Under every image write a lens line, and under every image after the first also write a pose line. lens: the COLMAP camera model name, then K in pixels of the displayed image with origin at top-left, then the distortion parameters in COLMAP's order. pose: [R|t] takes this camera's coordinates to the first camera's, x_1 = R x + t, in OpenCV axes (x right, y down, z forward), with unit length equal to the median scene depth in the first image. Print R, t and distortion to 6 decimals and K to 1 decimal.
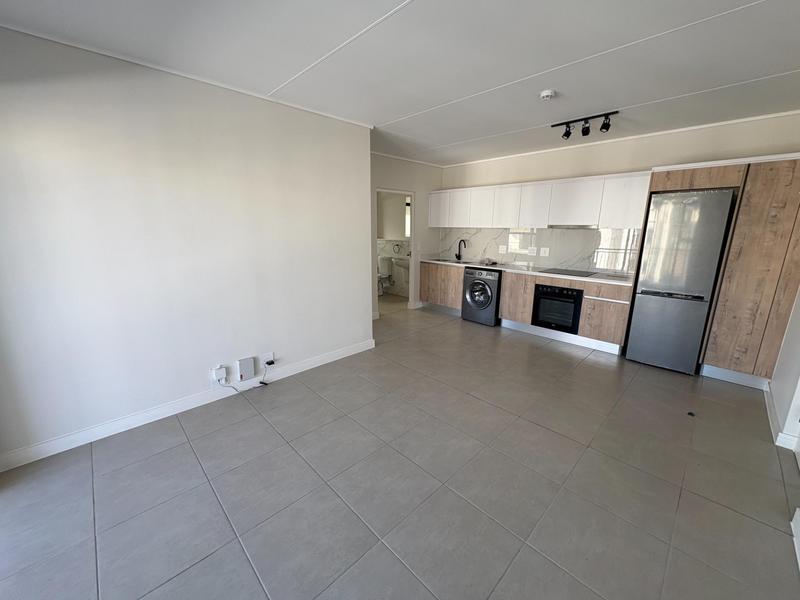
lens RADIAL K [[318.8, 0, 399.8], [0, 318.8, 297.5], [0, 0, 1]] dist [0.002751, -0.000332]
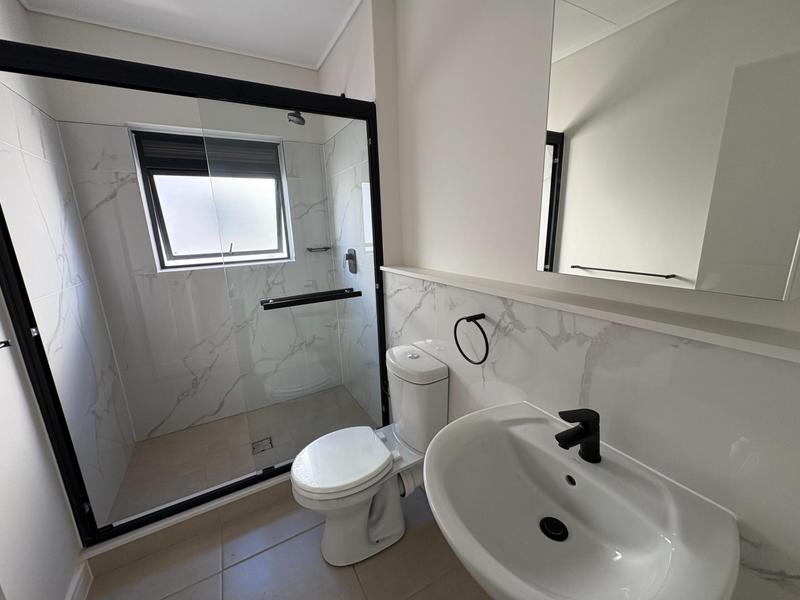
lens RADIAL K [[318.8, 0, 399.5], [0, 318.8, 298.7], [0, 0, 1]] dist [0.002751, -0.000332]
pose [[0.963966, 0.021145, -0.265182, -0.004873], [-0.020139, 0.999776, 0.006511, -0.291176], [0.265261, -0.000936, 0.964176, 1.388237]]
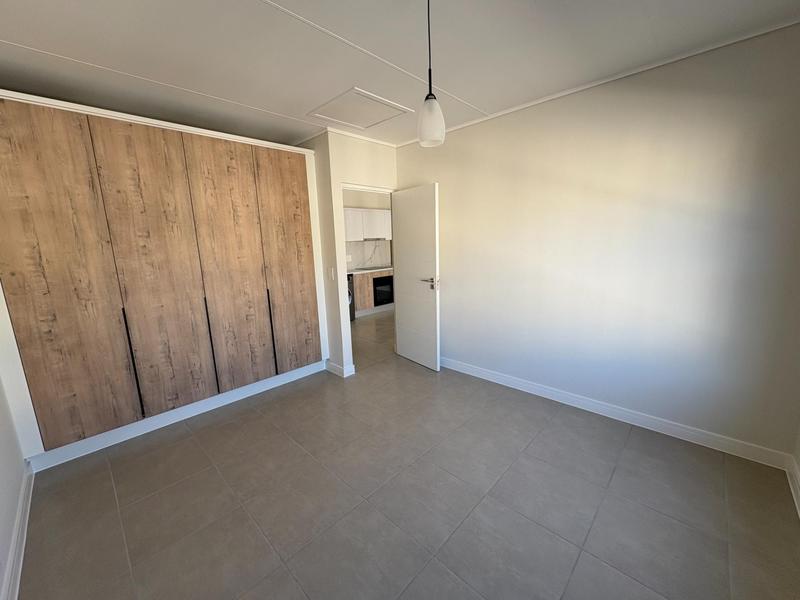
lens RADIAL K [[318.8, 0, 400.8], [0, 318.8, 301.2], [0, 0, 1]] dist [0.002751, -0.000332]
pose [[-0.025465, -0.180734, 0.983202, -1.114781], [0.254306, 0.949994, 0.181216, -0.188092], [-0.966789, 0.254649, 0.021770, 0.939546]]
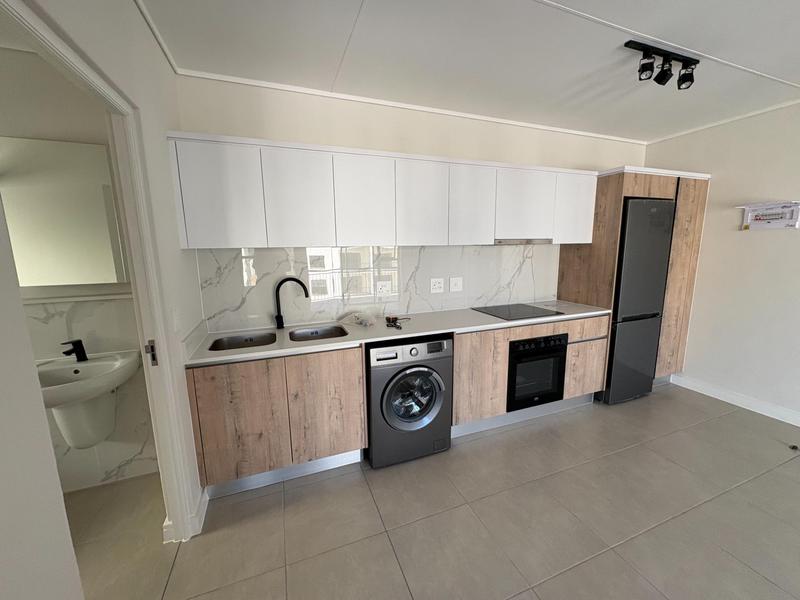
lens RADIAL K [[318.8, 0, 399.4], [0, 318.8, 297.7], [0, 0, 1]] dist [0.002751, -0.000332]
pose [[0.396931, -0.160124, 0.903773, -0.160708], [0.216005, 0.973306, 0.077576, -0.221004], [-0.892069, 0.164428, 0.420923, 0.995803]]
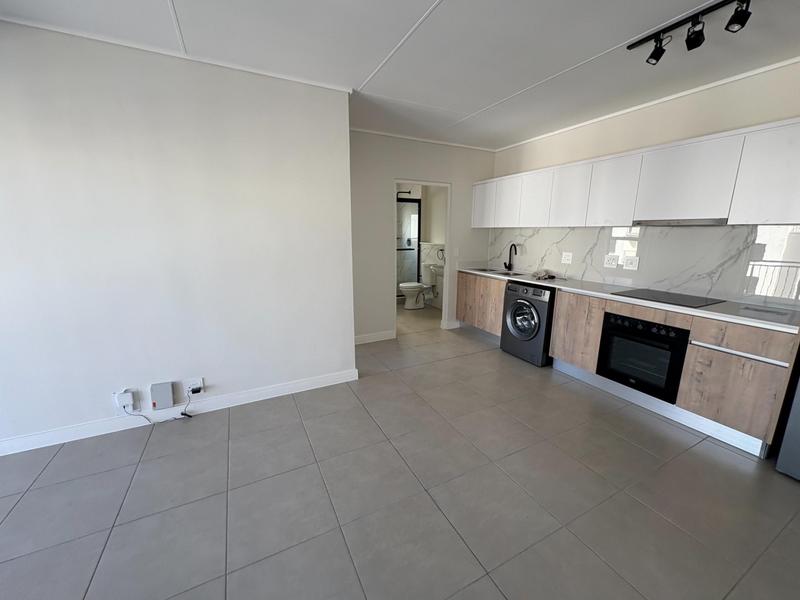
lens RADIAL K [[318.8, 0, 399.6], [0, 318.8, 297.2], [0, 0, 1]] dist [0.002751, -0.000332]
pose [[0.954417, 0.059306, -0.292526, 0.232881], [-0.064689, 0.997867, -0.008757, -0.043221], [0.291382, 0.027281, 0.956218, 0.282624]]
